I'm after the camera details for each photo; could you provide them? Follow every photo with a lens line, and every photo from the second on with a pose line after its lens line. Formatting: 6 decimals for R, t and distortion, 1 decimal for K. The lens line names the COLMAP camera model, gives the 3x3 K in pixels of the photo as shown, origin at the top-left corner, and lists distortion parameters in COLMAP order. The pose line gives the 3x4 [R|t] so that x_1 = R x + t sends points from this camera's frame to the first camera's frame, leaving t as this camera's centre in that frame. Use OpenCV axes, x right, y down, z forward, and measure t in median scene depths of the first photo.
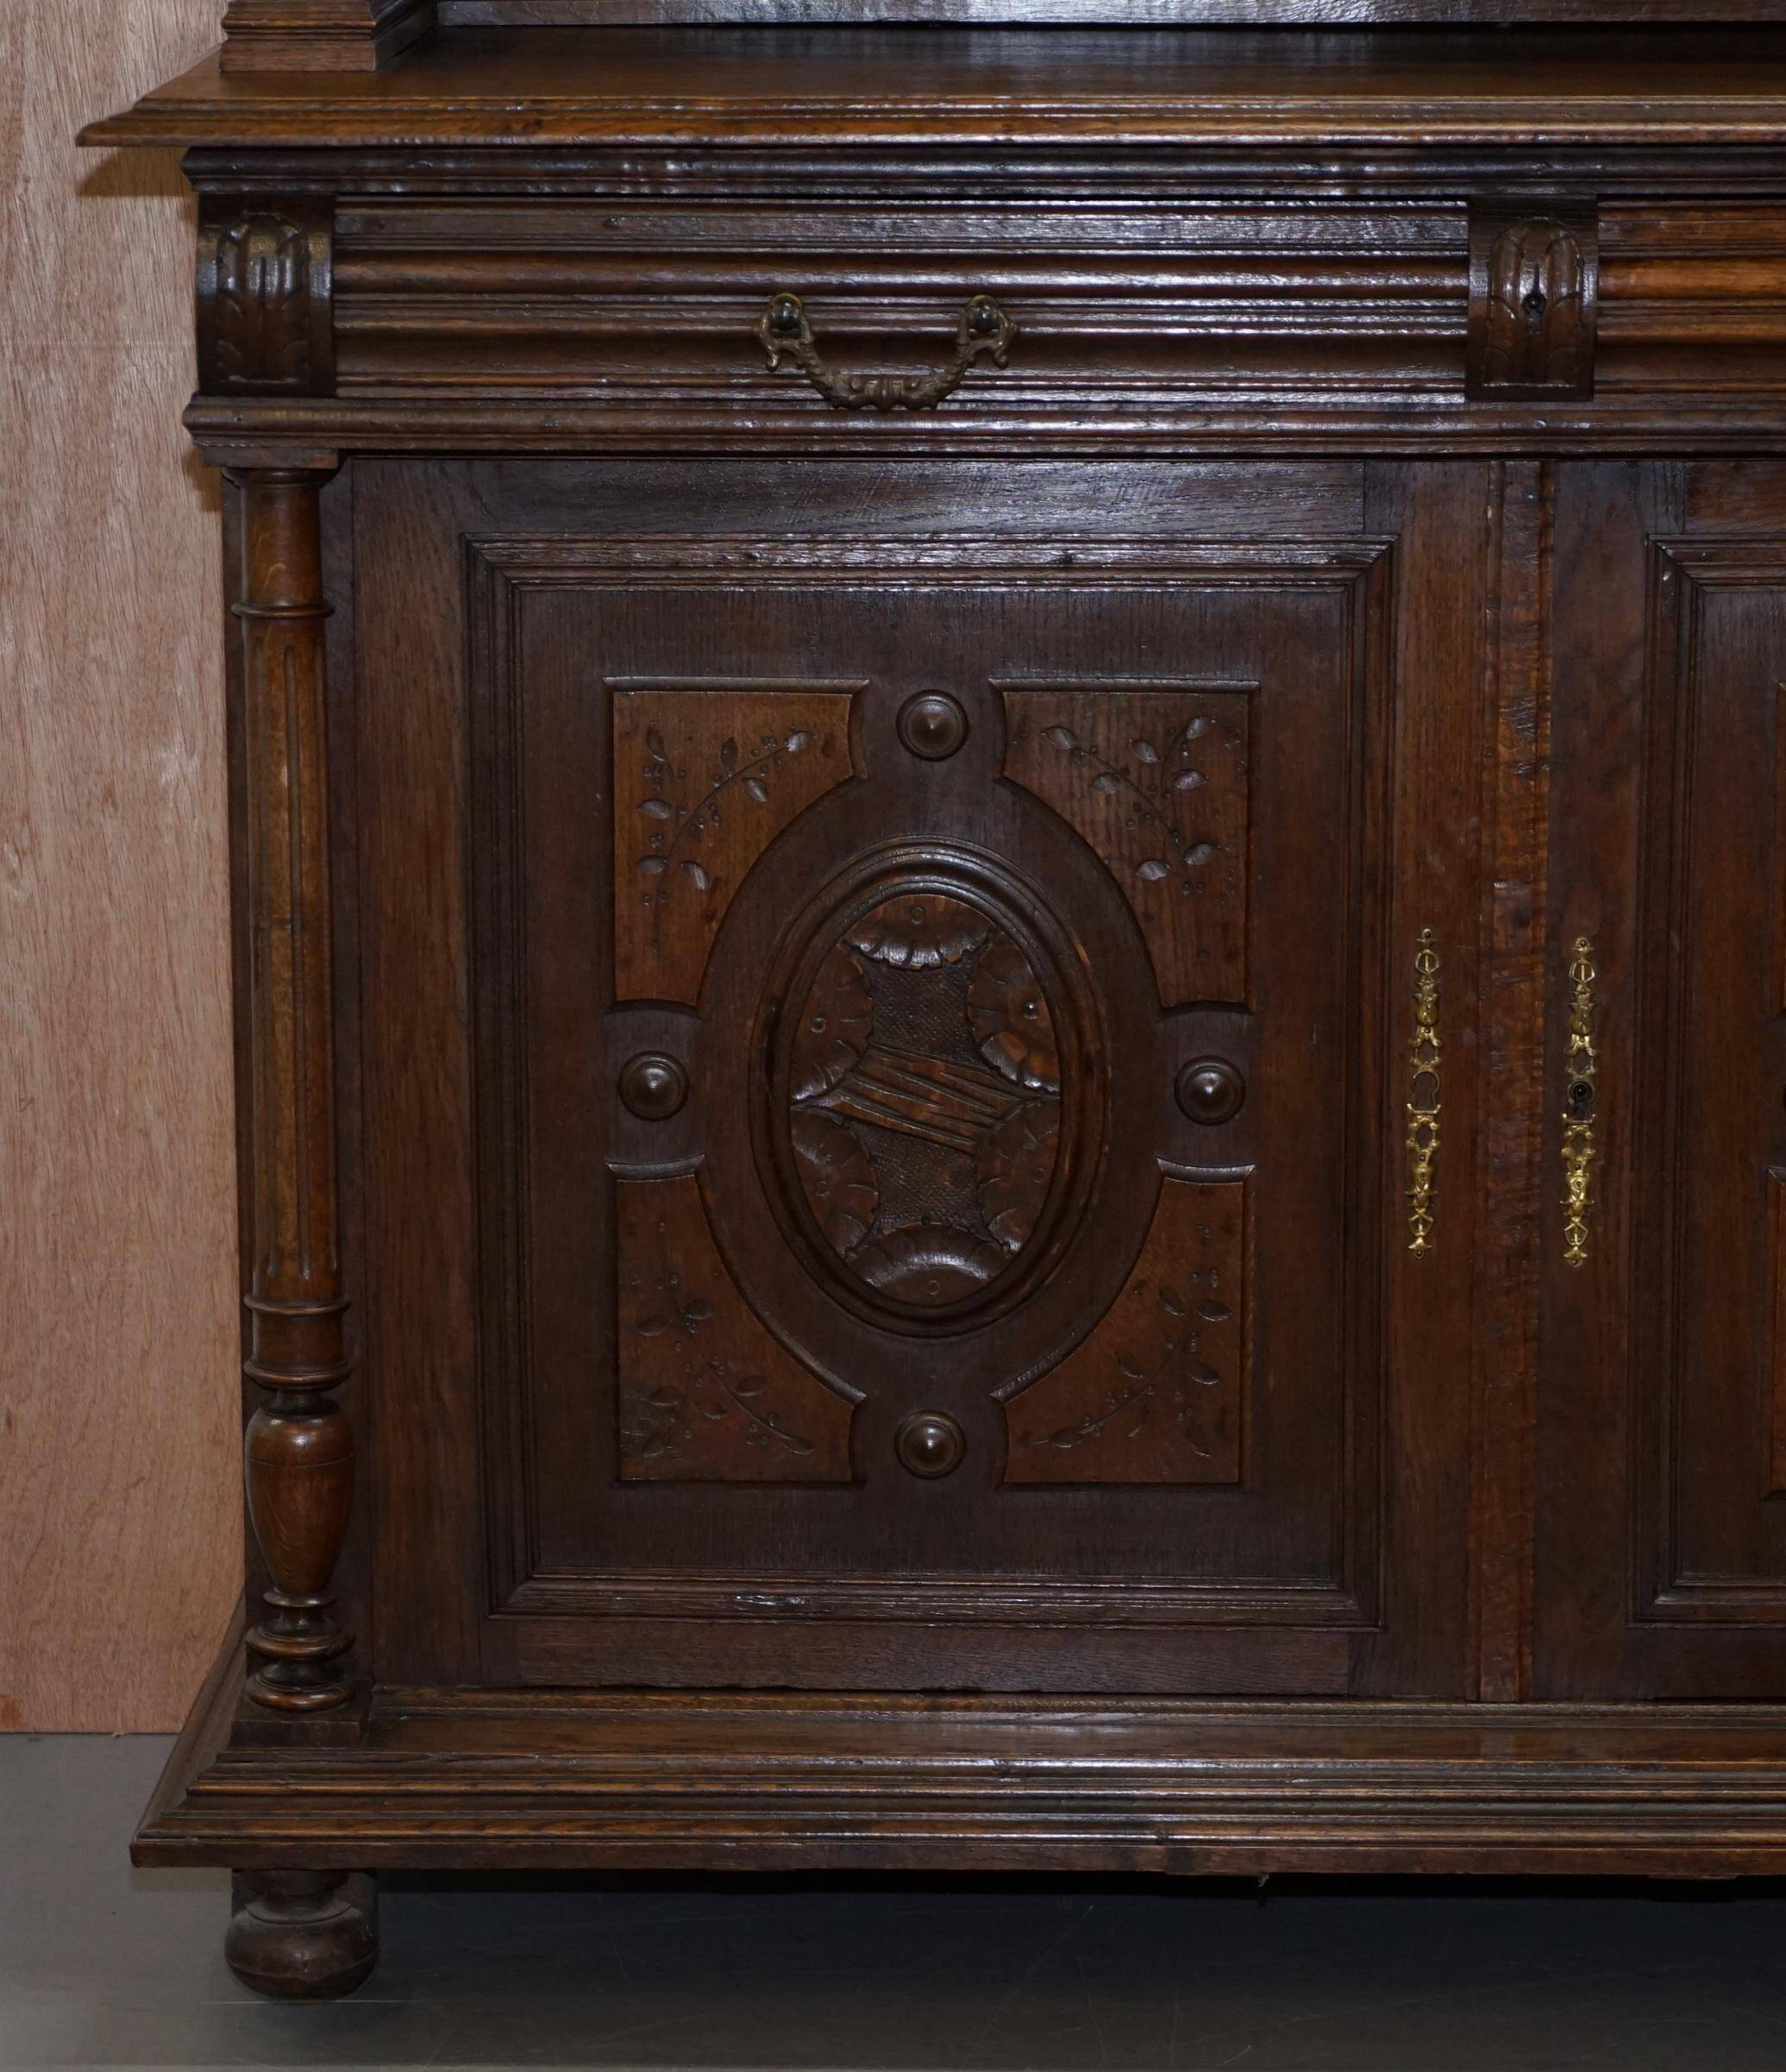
lens RADIAL K [[6671.8, 0, 907.5], [0, 6671.8, 1031.6], [0, 0, 1]] dist [-0.048668, 0.000000]
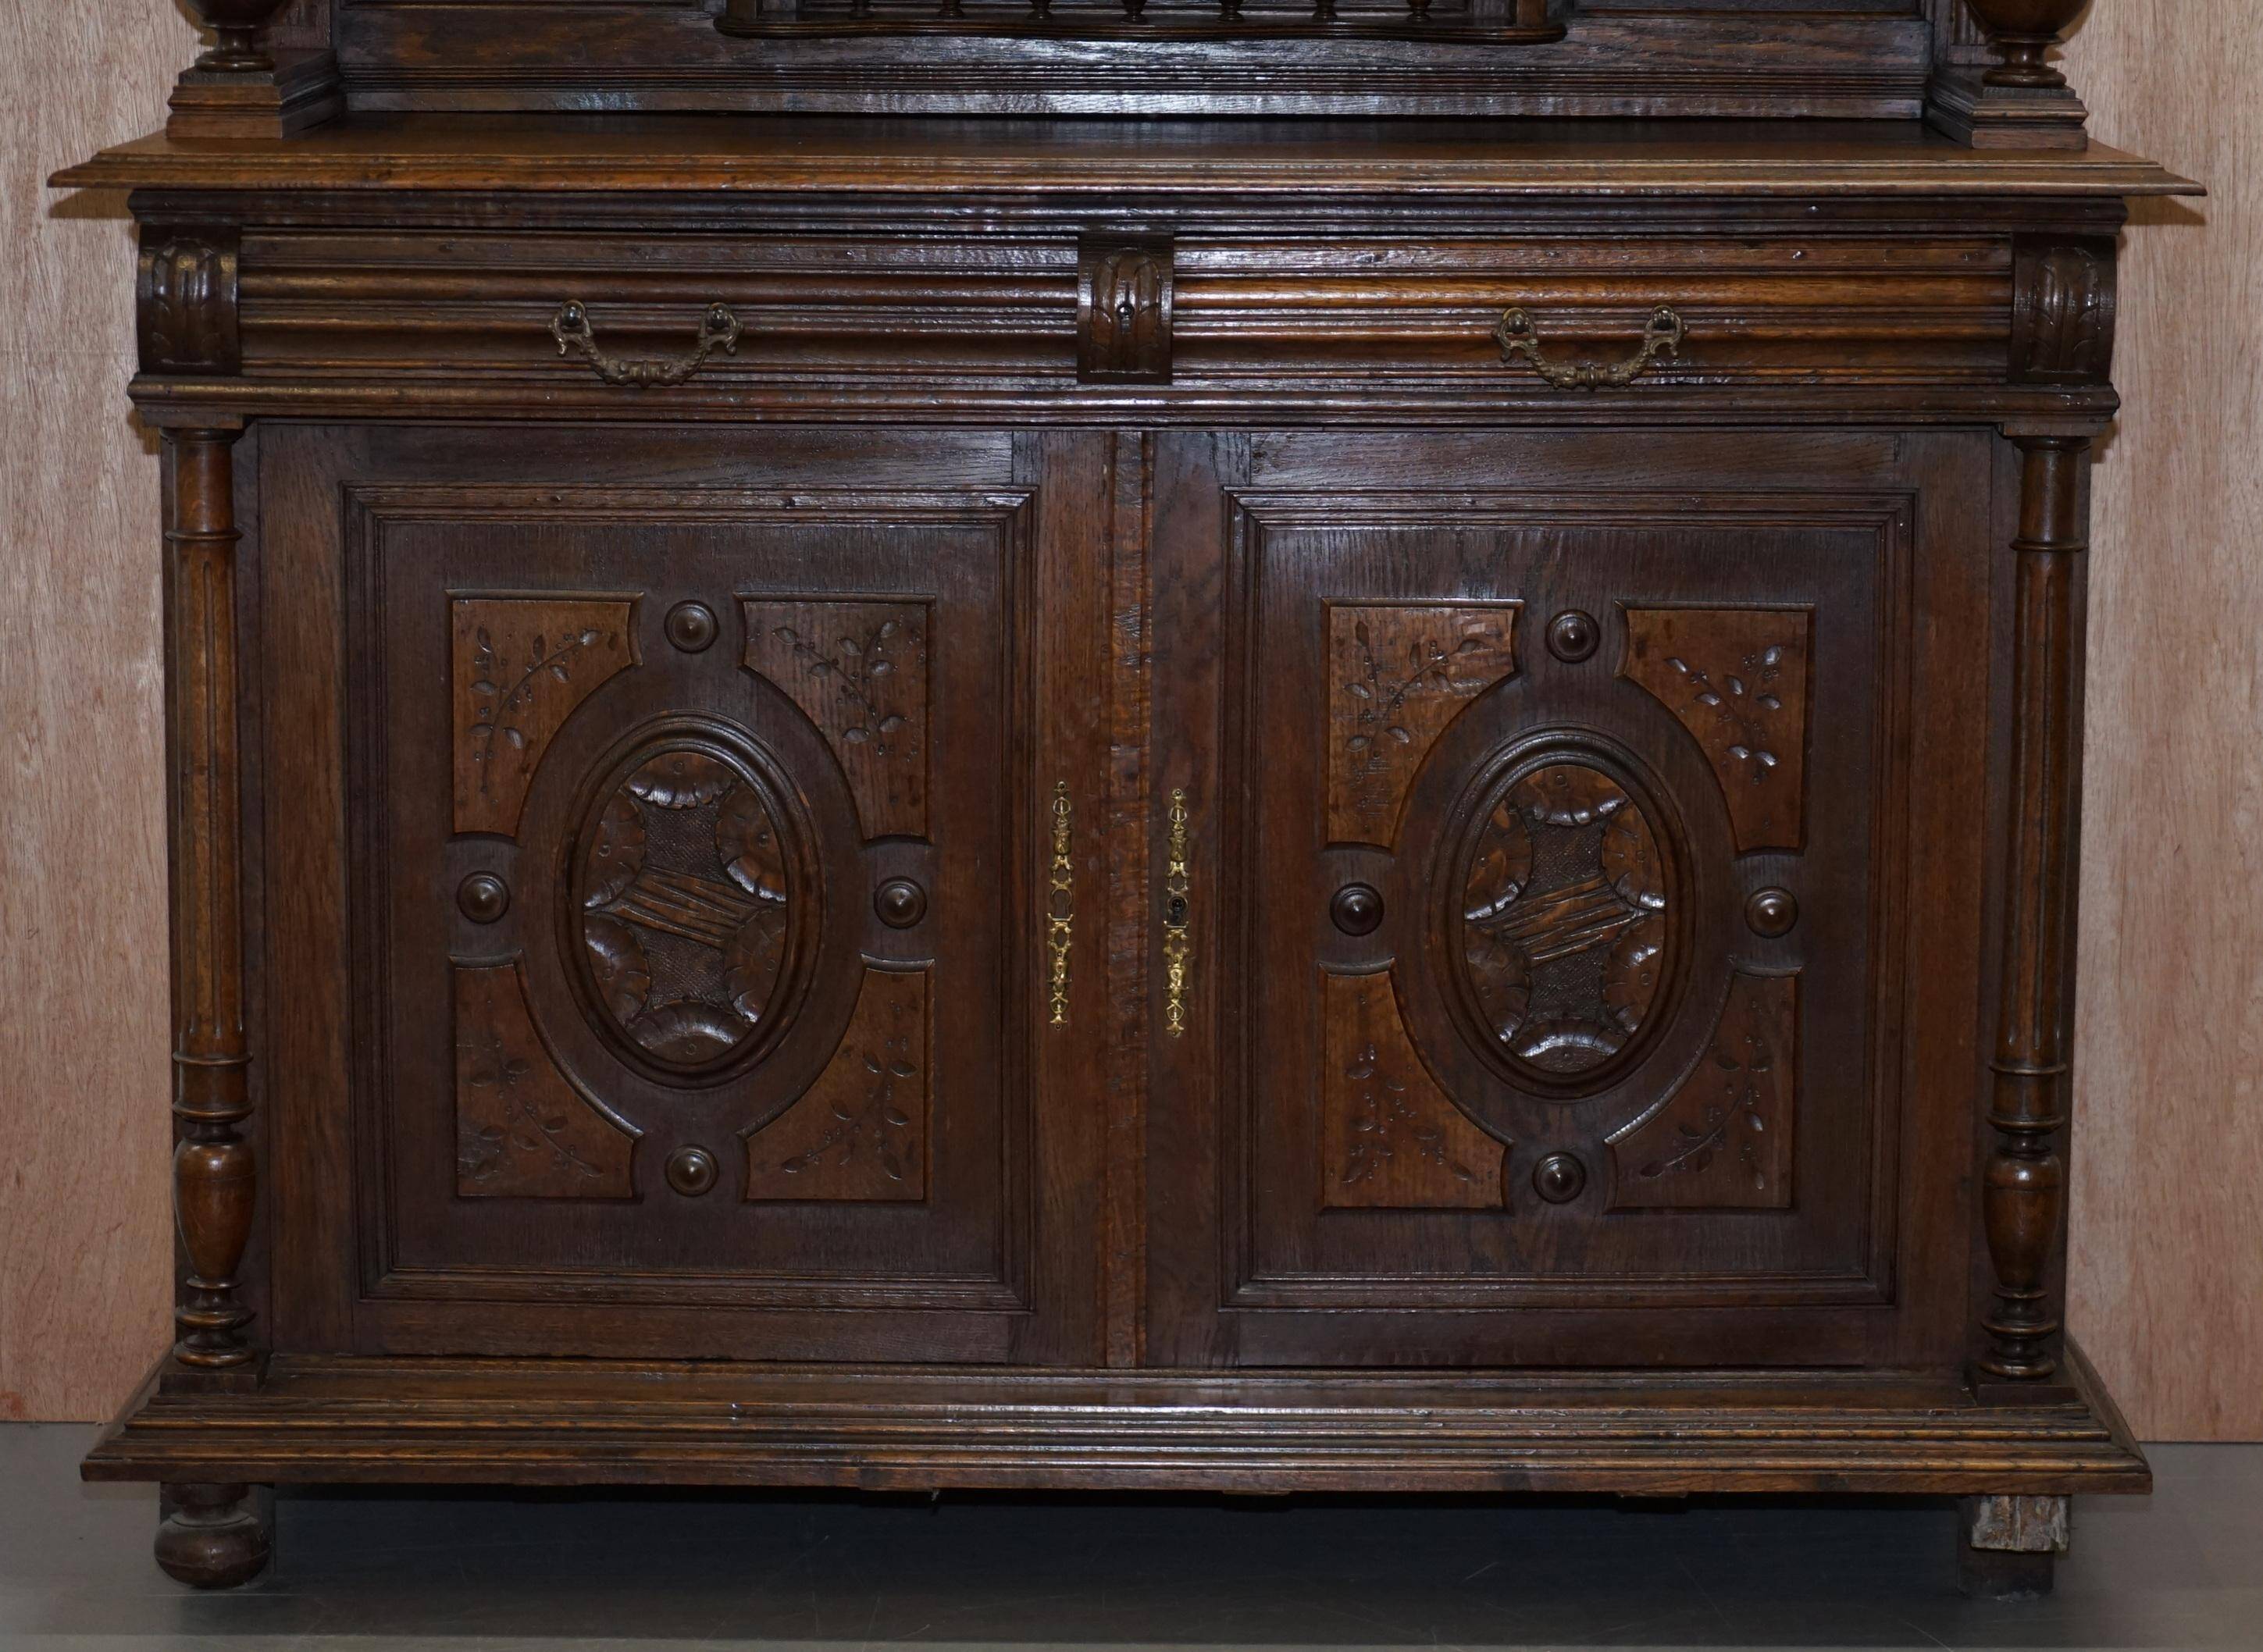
lens RADIAL K [[6037.0, 0, 1151.2], [0, 6037.0, 819.1], [0, 0, 1]] dist [-0.078563, 0.000000]
pose [[0.999748, 0.006083, 0.021598, 0.069410], [-0.005095, 0.998952, -0.045493, 0.046824], [-0.021852, 0.045372, 0.998731, -0.207003]]
